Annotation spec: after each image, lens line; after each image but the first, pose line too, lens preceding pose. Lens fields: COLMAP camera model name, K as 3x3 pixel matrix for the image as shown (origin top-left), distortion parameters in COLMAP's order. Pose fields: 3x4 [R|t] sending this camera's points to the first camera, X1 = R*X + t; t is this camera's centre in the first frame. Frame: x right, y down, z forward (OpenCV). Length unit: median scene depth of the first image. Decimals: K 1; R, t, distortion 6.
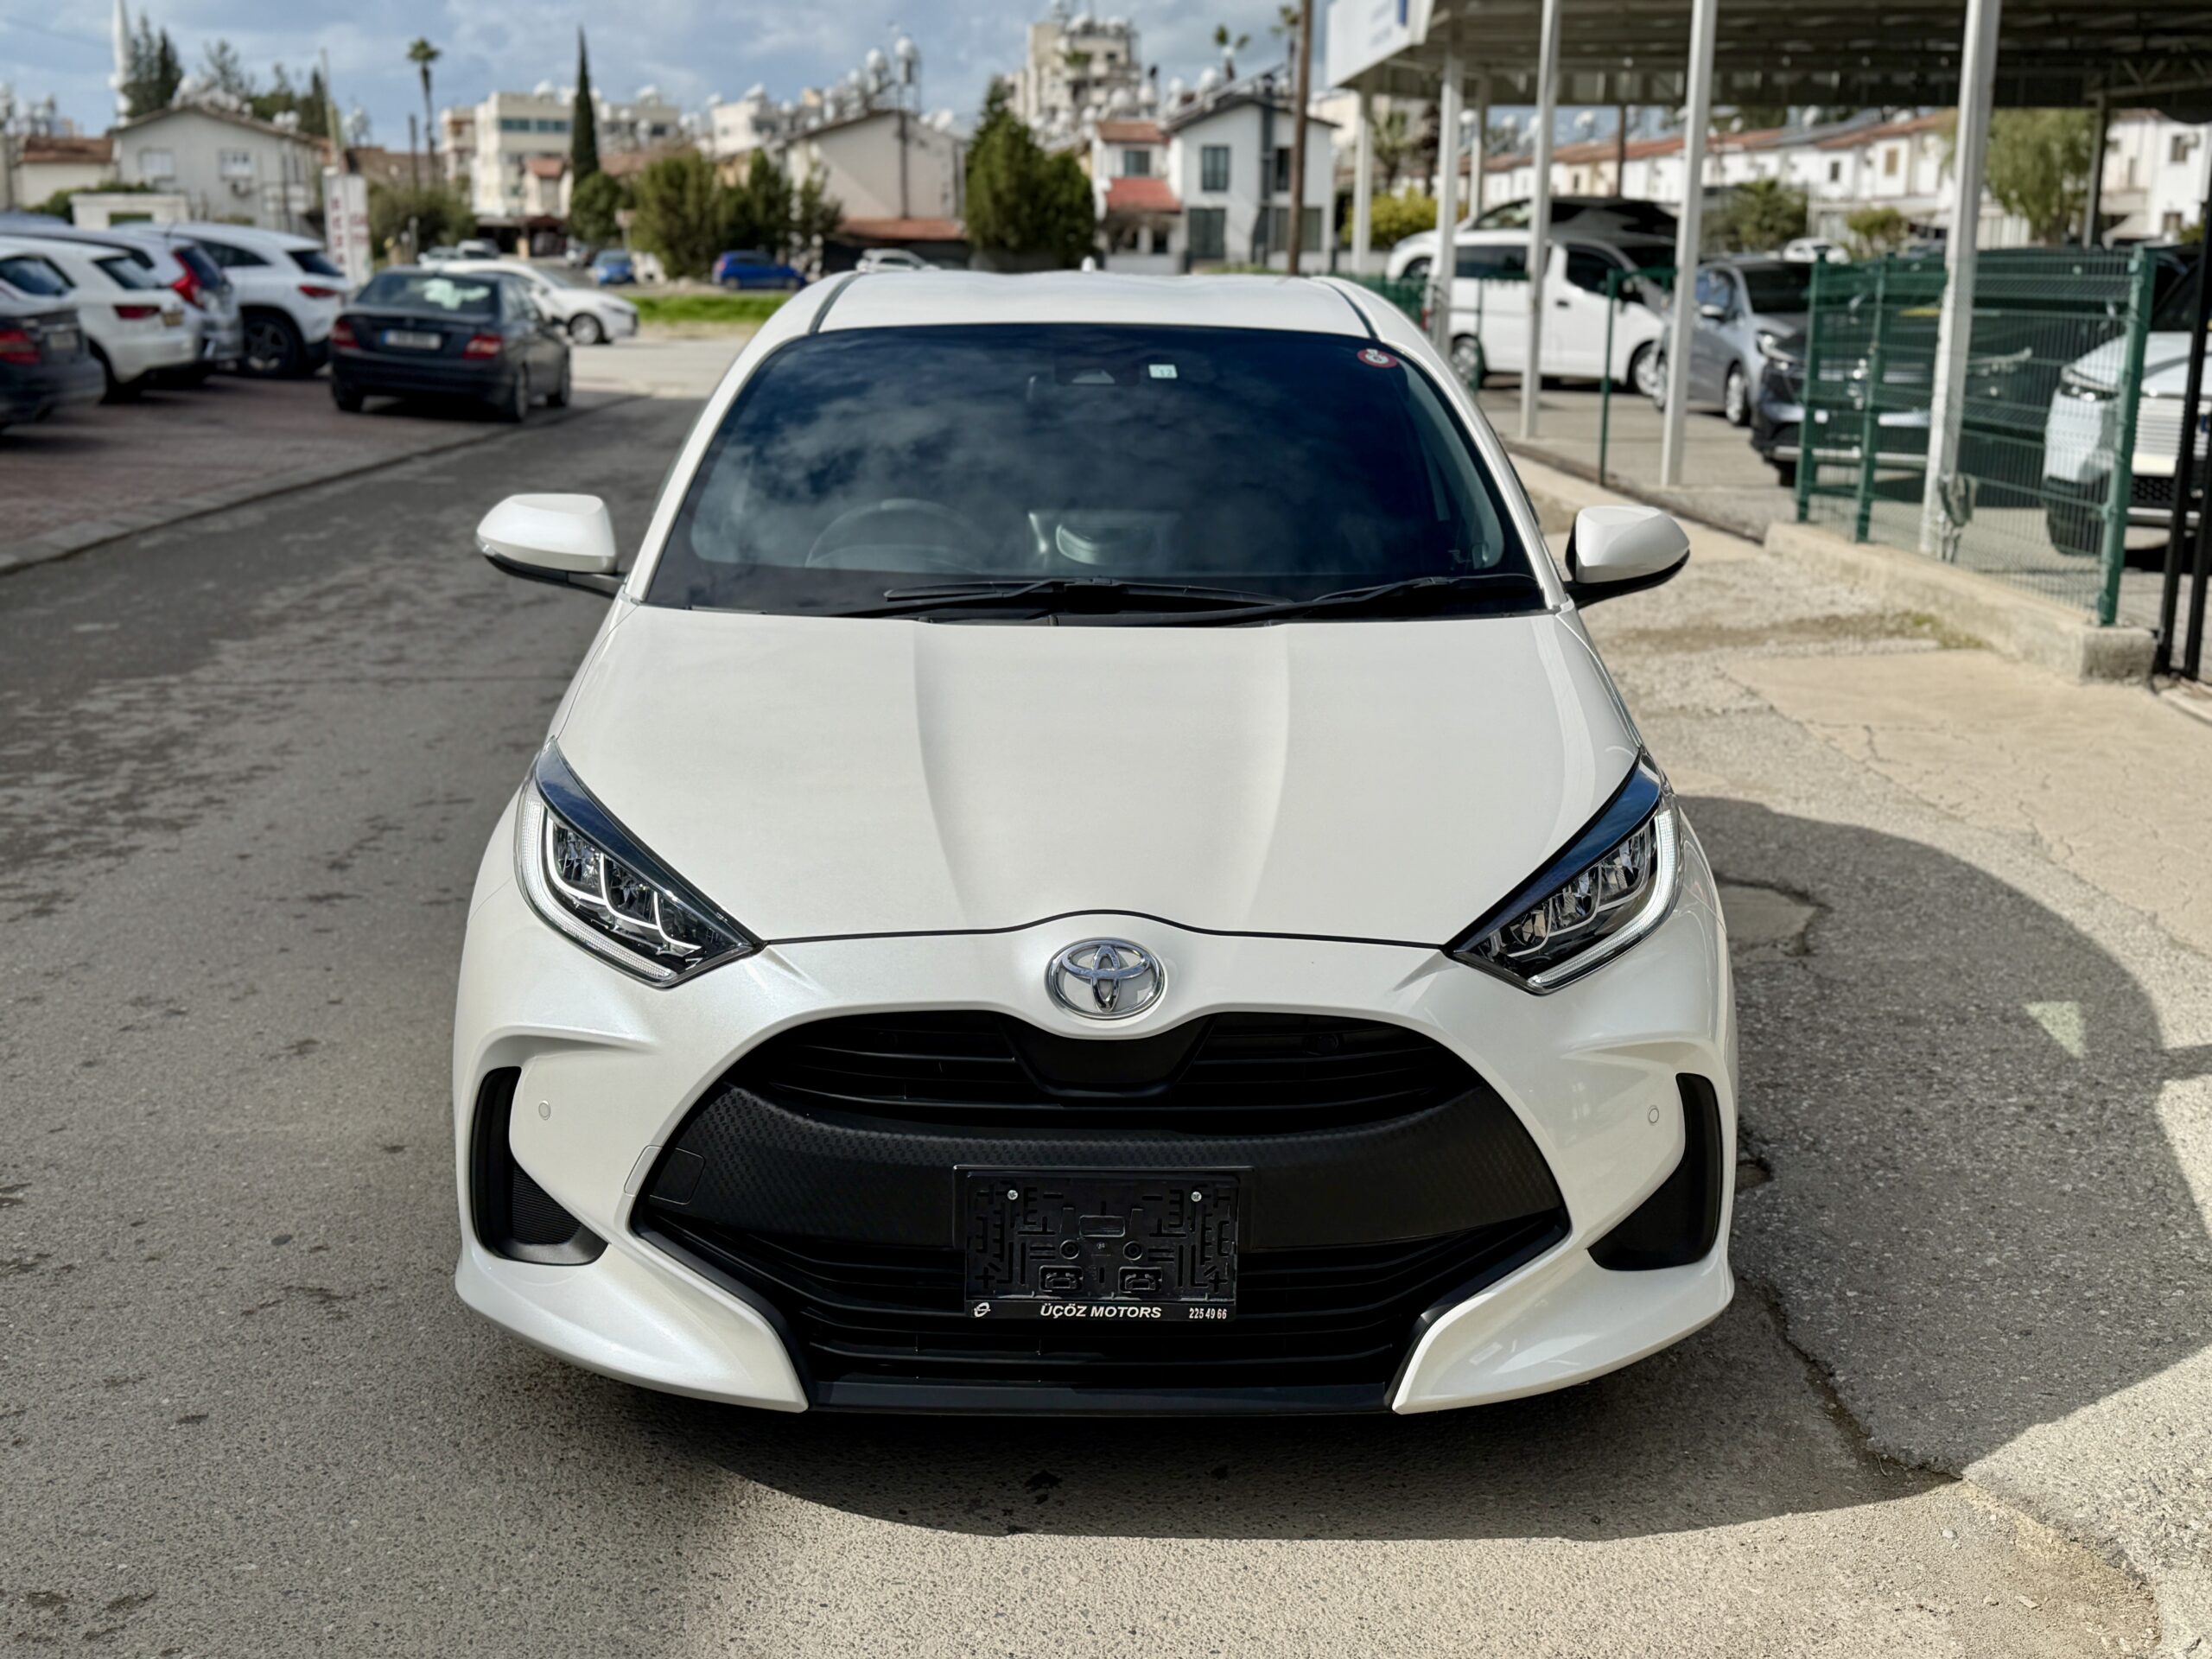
lens RADIAL K [[2406.2, 0, 1103.3], [0, 2406.2, 820.9], [0, 0, 1]] dist [0.040451, 0.000000]
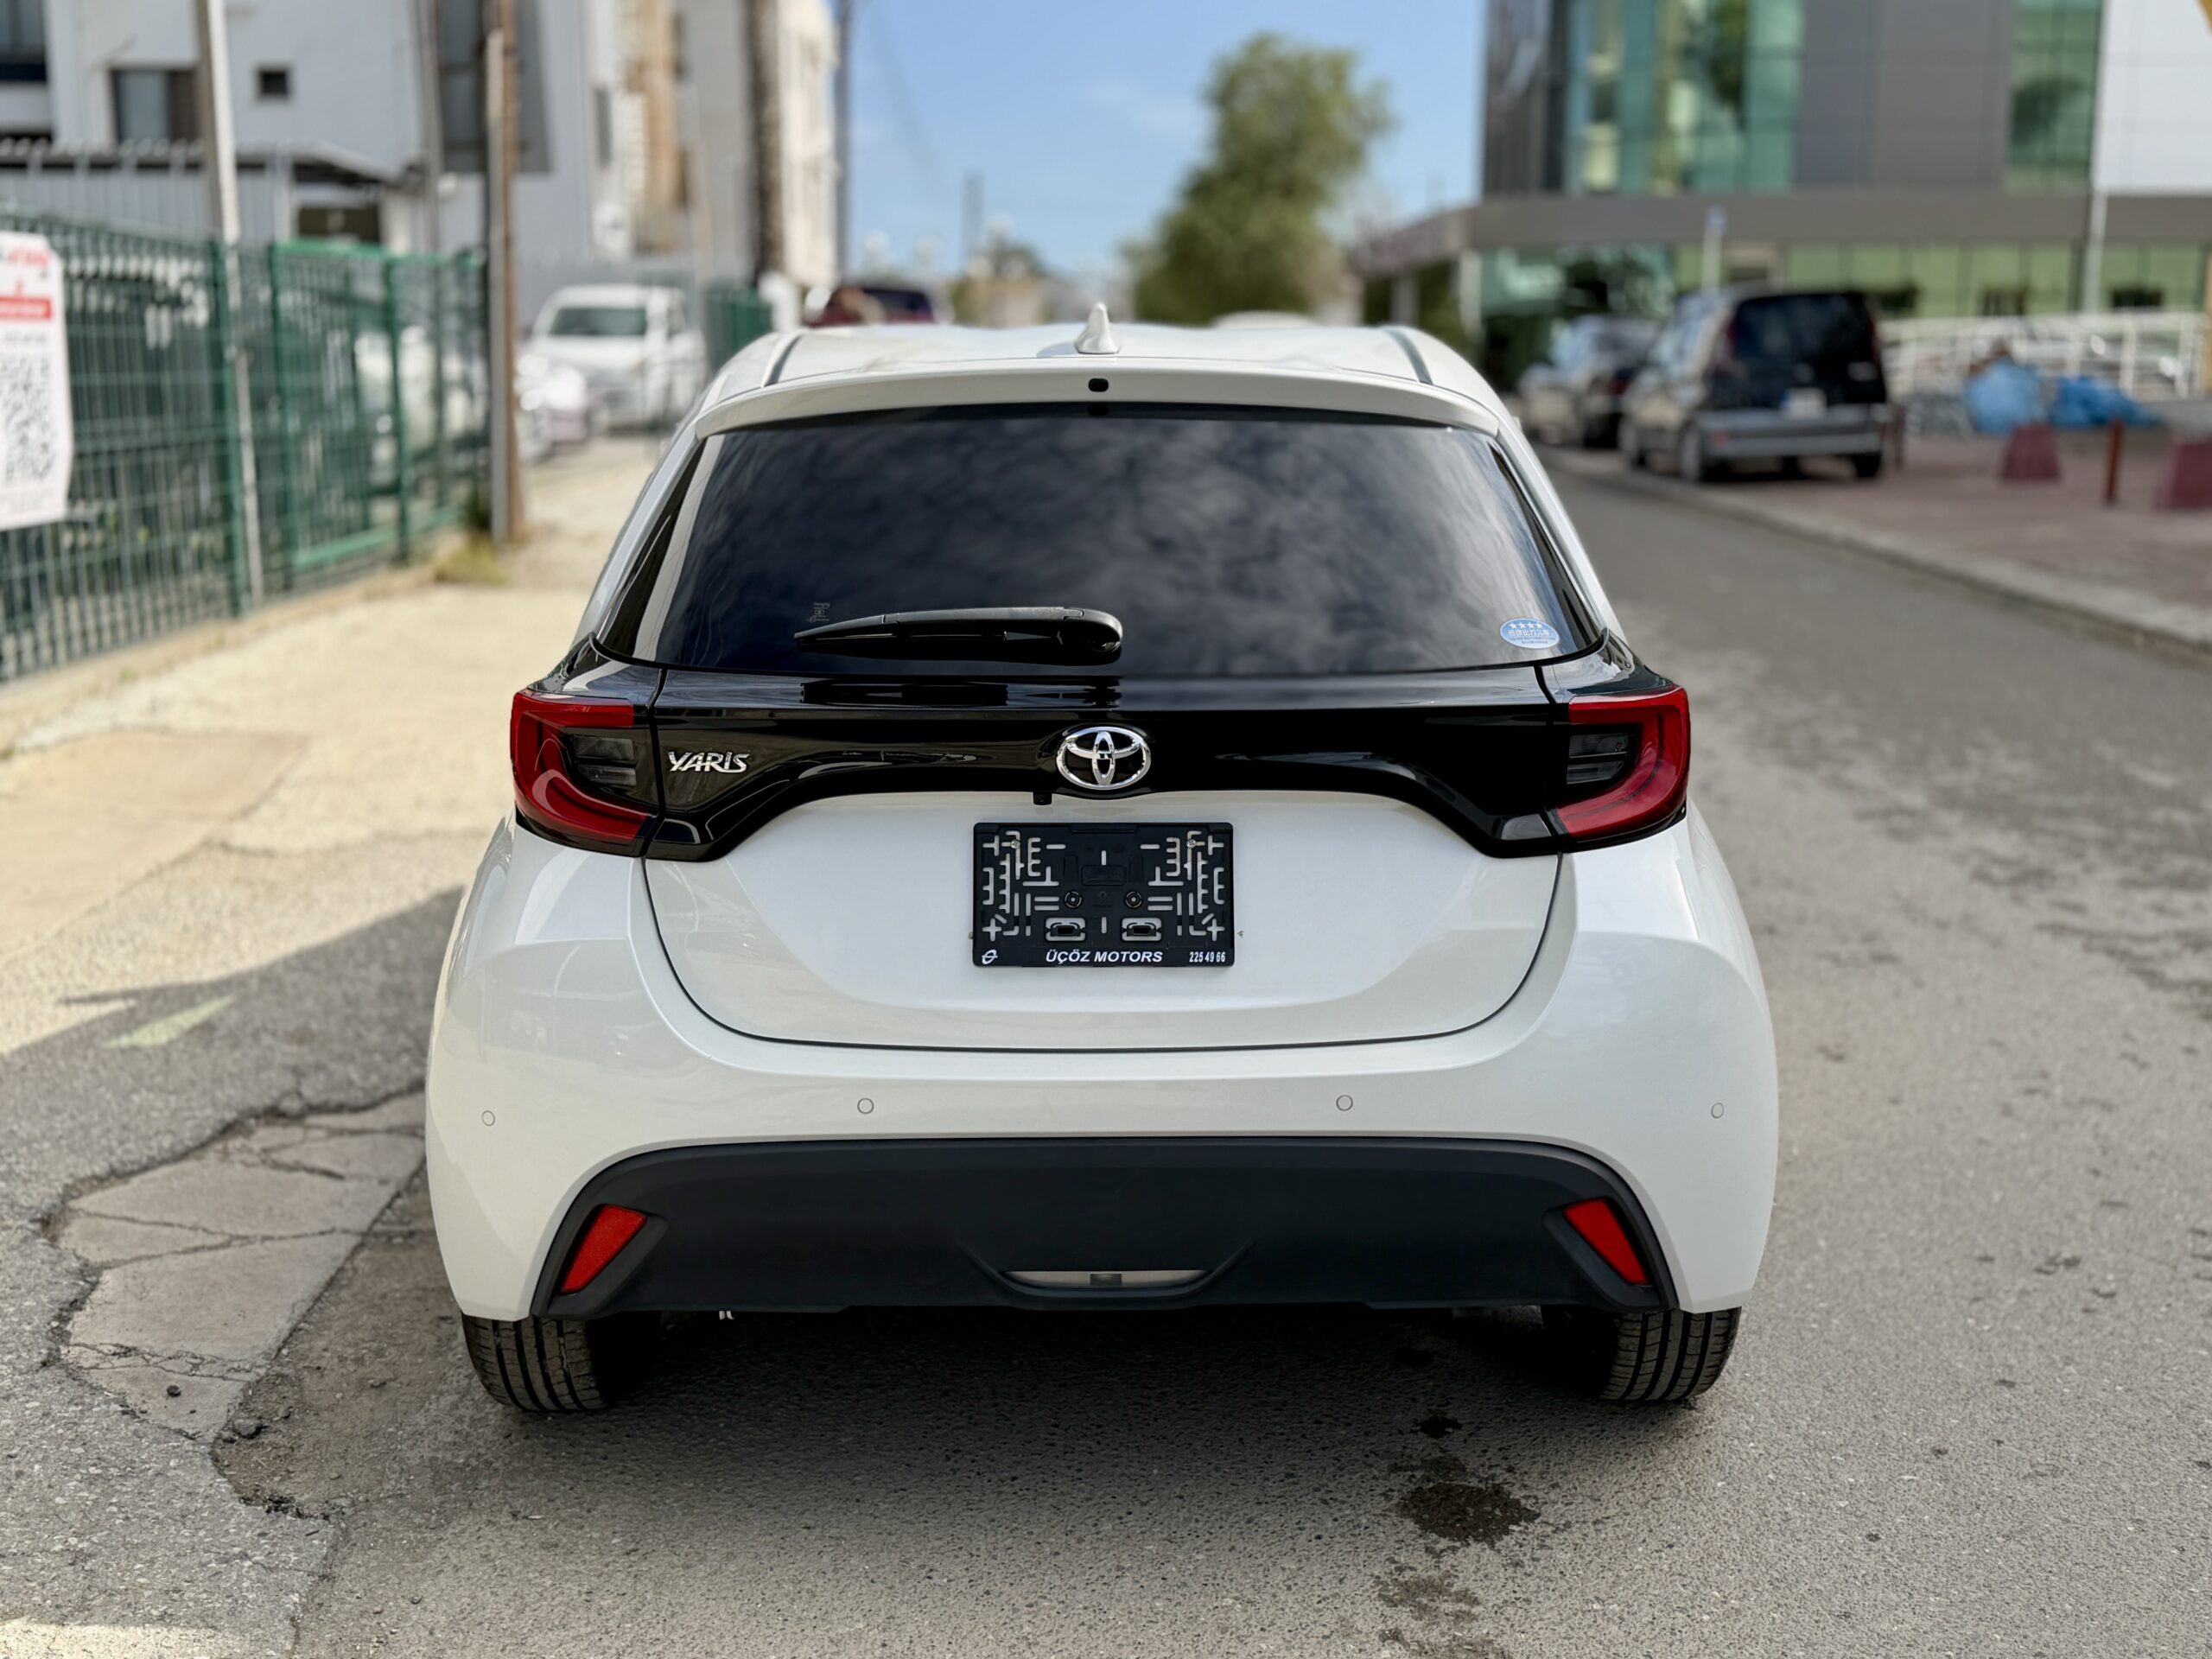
lens RADIAL K [[2406.2, 0, 1112.2], [0, 2406.2, 818.6], [0, 0, 1]] dist [0.040451, 0.000000]
pose [[-0.999938, -0.011107, -0.000828, -0.010469], [-0.010458, 0.910785, 0.412748, -0.421412], [-0.003830, 0.412731, -0.910845, 1.854147]]
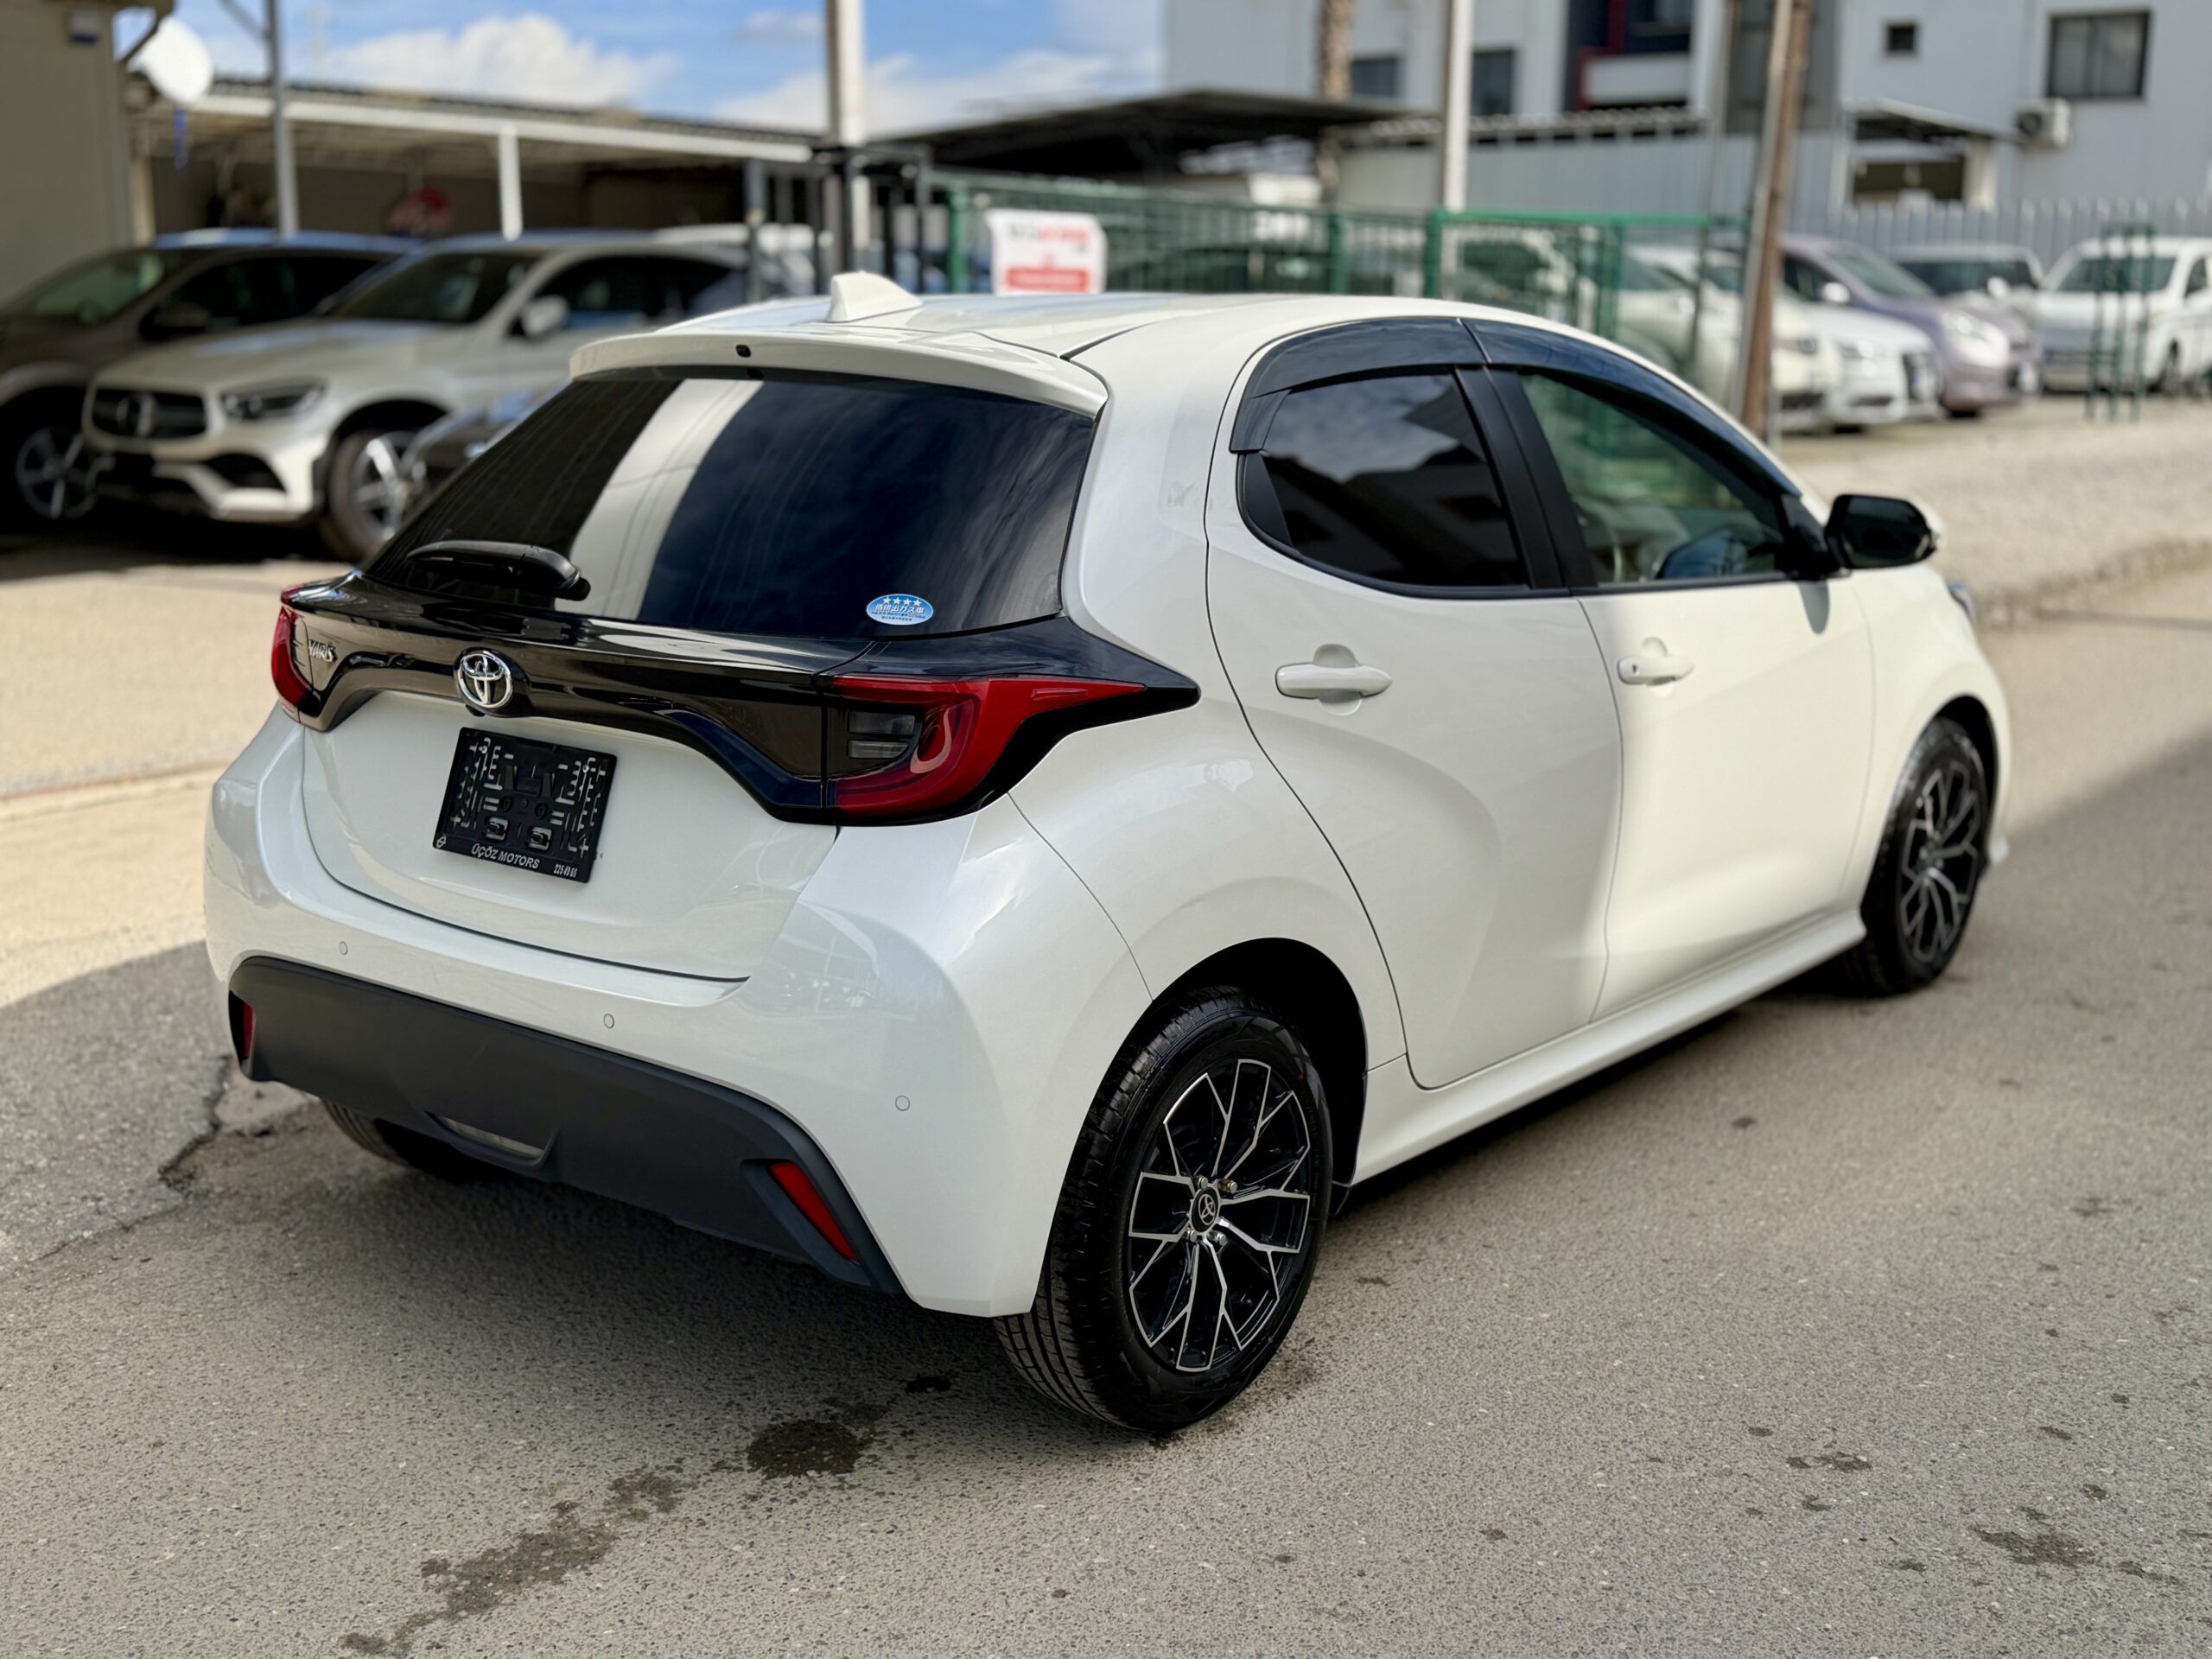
lens RADIAL K [[2406.2, 0, 1115.3], [0, 2406.2, 844.0], [0, 0, 1]] dist [0.040451, 0.000000]
pose [[-0.771521, -0.154133, 0.617250, -0.552167], [0.133763, 0.909223, 0.394235, -0.392525], [-0.621983, 0.386725, -0.680868, 1.682132]]
